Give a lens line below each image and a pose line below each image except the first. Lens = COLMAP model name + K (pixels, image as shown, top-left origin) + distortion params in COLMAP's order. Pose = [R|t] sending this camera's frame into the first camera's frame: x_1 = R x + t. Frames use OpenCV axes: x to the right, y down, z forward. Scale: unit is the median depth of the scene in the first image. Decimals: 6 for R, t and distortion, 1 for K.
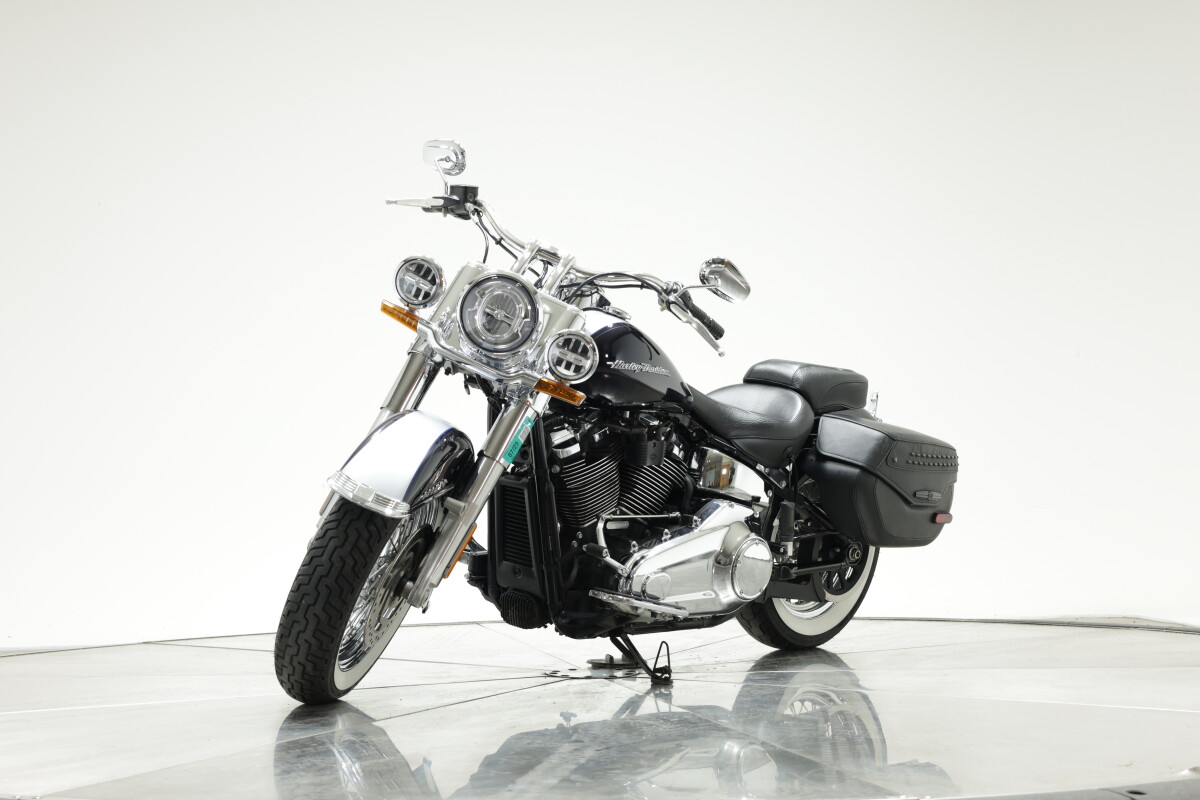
lens RADIAL K [[1645.9, 0, 600.0], [0, 1645.9, 400.0], [0, 0, 1]] dist [-0.003408, 0.011387]
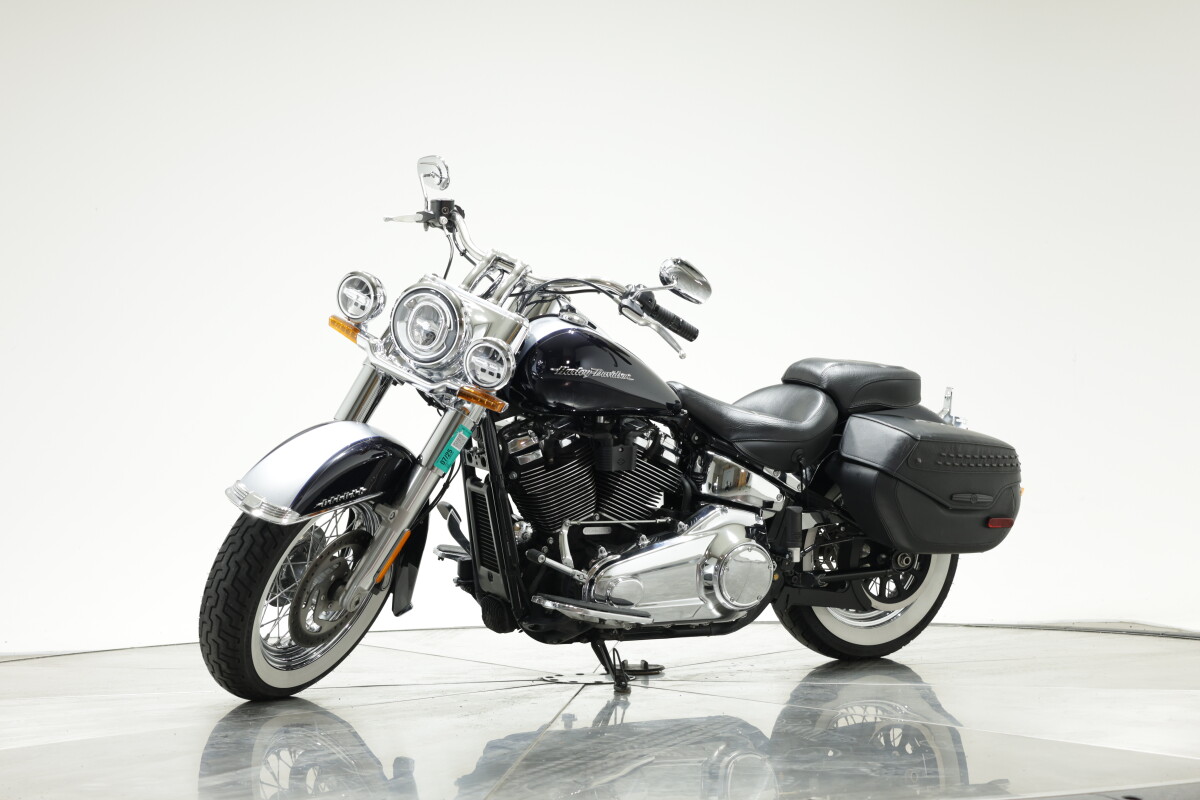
lens RADIAL K [[1645.9, 0, 600.0], [0, 1645.9, 400.0], [0, 0, 1]] dist [-0.003408, 0.011387]
pose [[0.956518, -0.023703, -0.290710, 0.308136], [0.023324, 0.999717, -0.004767, 0.001735], [0.290741, -0.002221, 0.956799, 0.047802]]
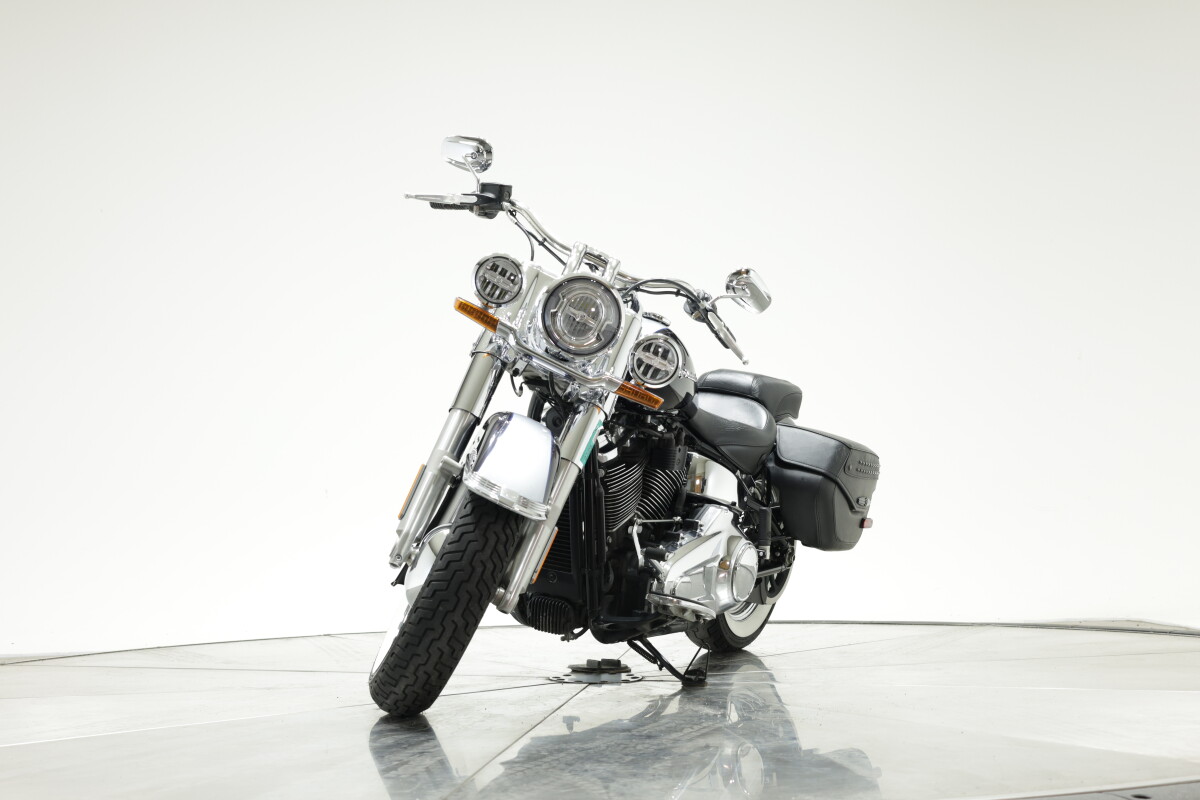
lens RADIAL K [[1645.9, 0, 600.0], [0, 1645.9, 400.0], [0, 0, 1]] dist [-0.003408, 0.011387]
pose [[0.957444, 0.020105, 0.287919, -0.305196], [-0.017892, 0.999787, -0.010313, 0.007645], [-0.288065, 0.004722, 0.957599, 0.043331]]
